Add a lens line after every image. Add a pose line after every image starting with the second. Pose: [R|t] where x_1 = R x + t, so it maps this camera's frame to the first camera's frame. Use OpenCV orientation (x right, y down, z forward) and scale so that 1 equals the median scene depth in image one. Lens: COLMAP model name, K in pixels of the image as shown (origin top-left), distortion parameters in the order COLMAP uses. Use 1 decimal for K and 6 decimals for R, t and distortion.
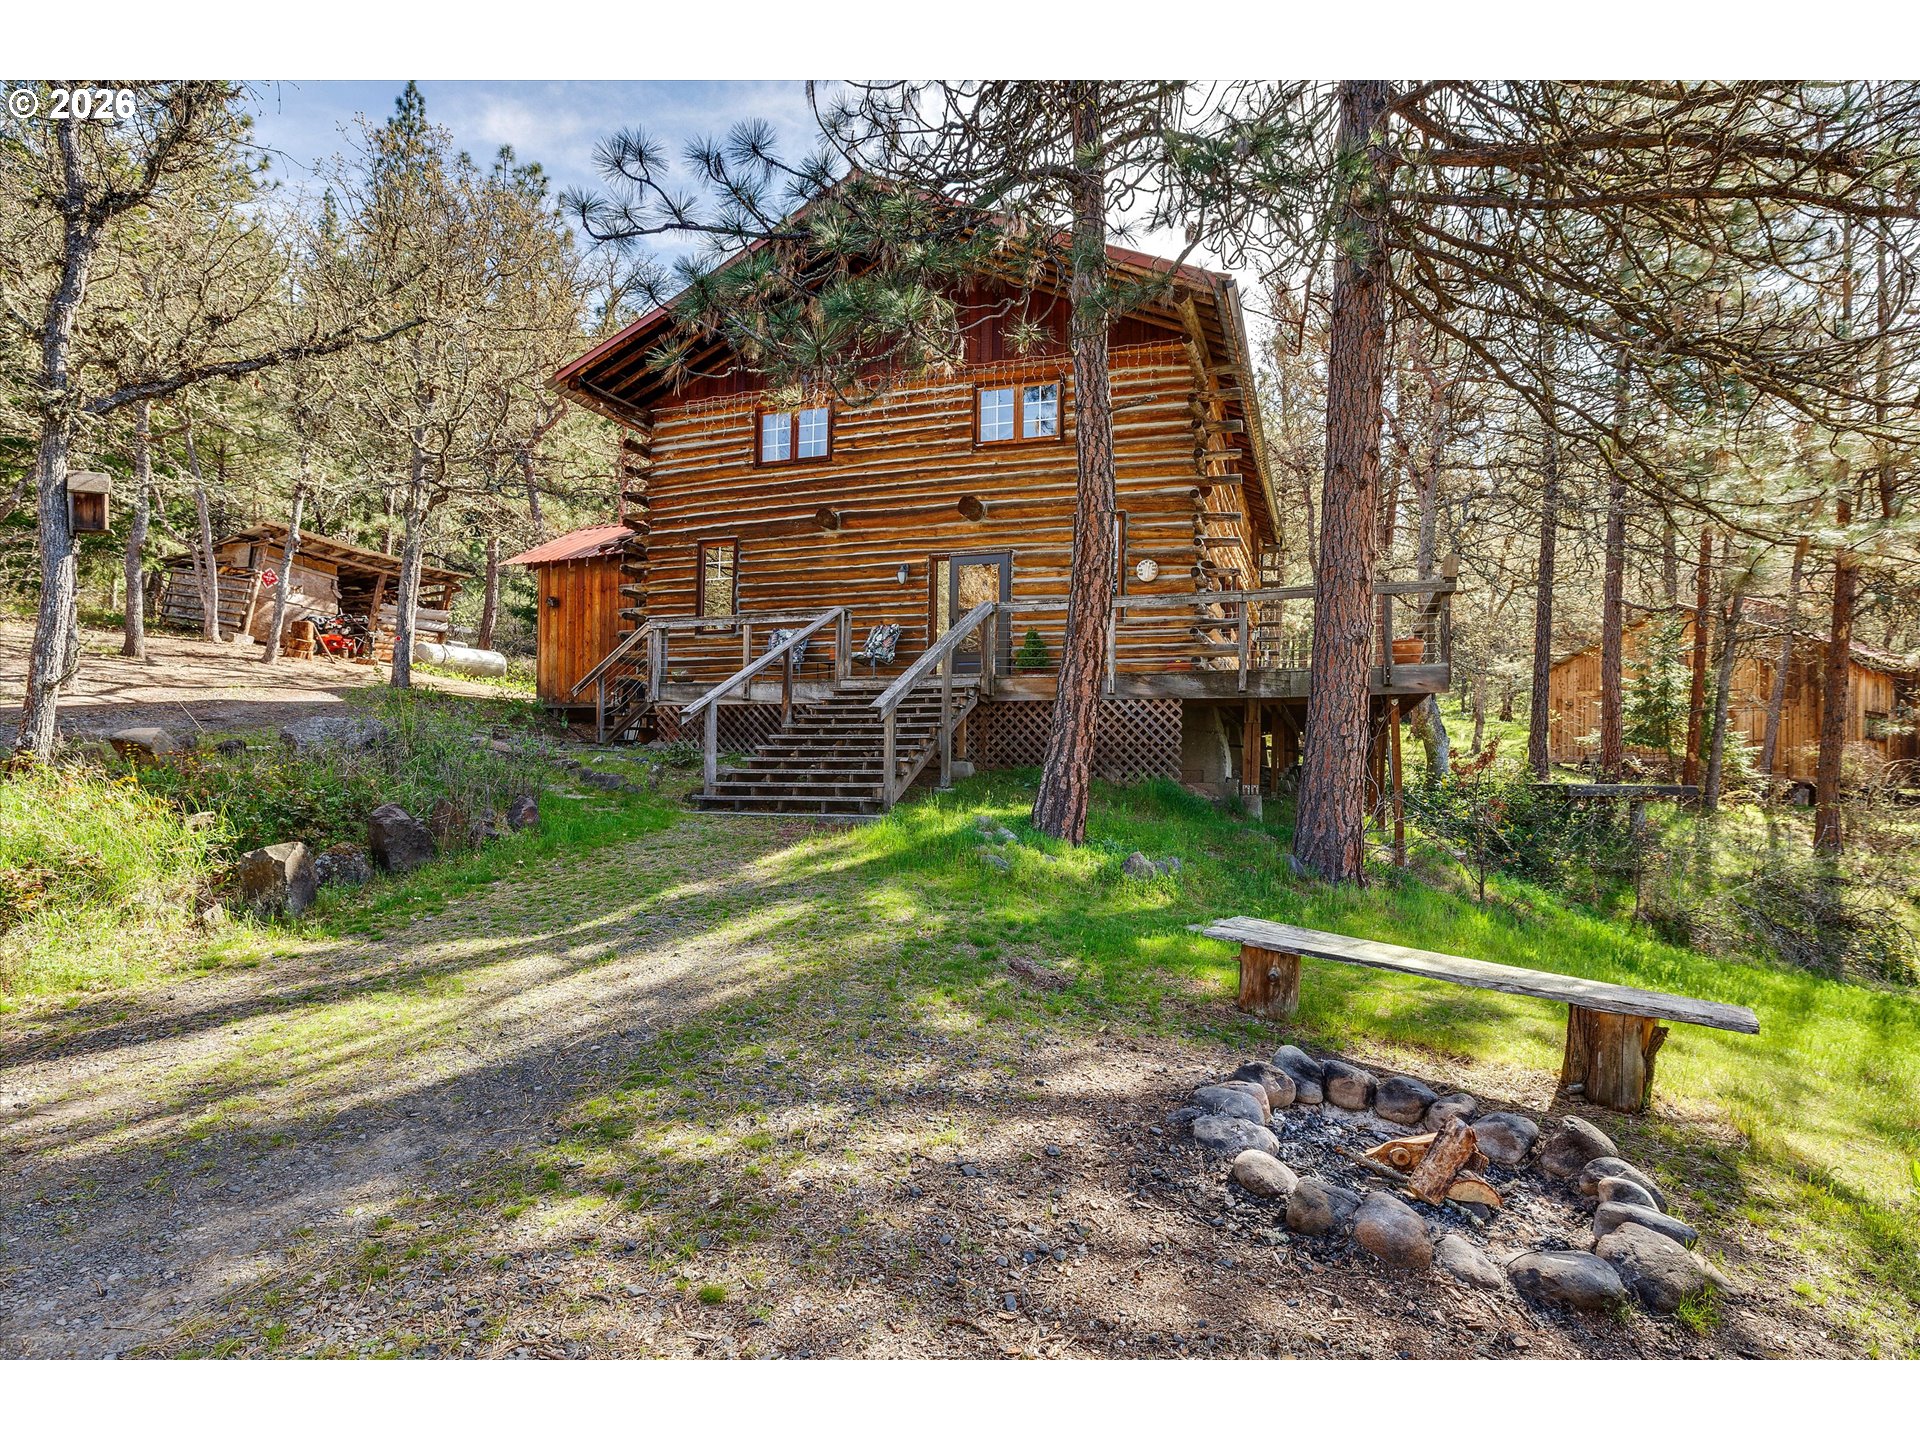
lens RADIAL K [[801.8, 0, 960.0], [0, 801.8, 720.0], [0, 0, 1]] dist [-0.000723, -0.000082]
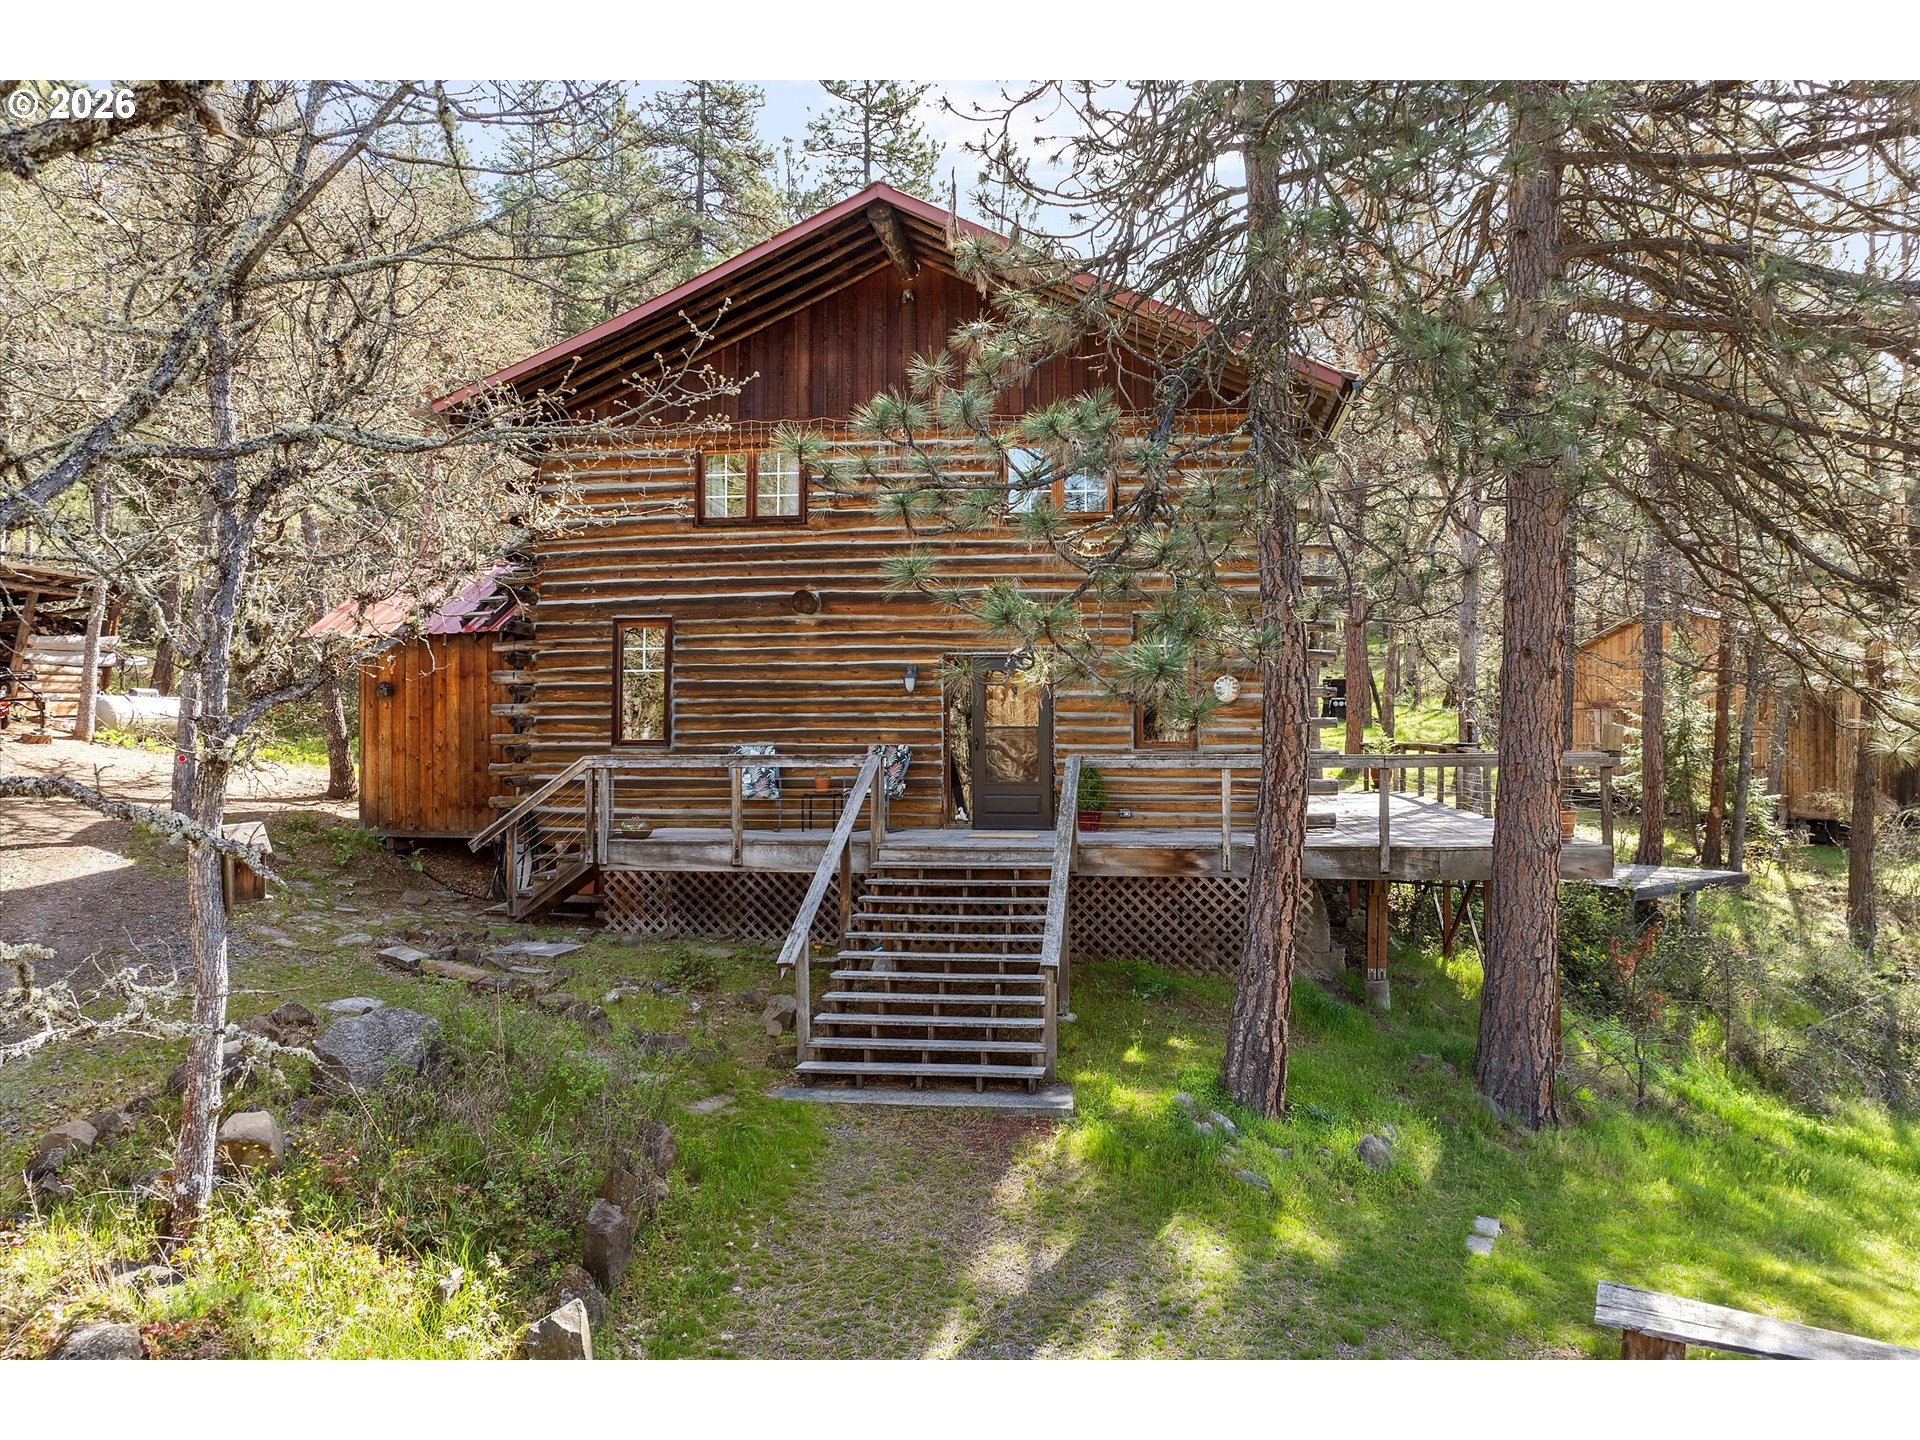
lens RADIAL K [[1089.2, 0, 960.0], [0, 1089.2, 720.0], [0, 0, 1]] dist [-0.017501, -0.000187]
pose [[0.987375, -0.006891, 0.158248, -0.247554], [0.008219, 0.999936, -0.007735, -0.173326], [-0.158185, 0.008938, 0.987369, -0.062968]]
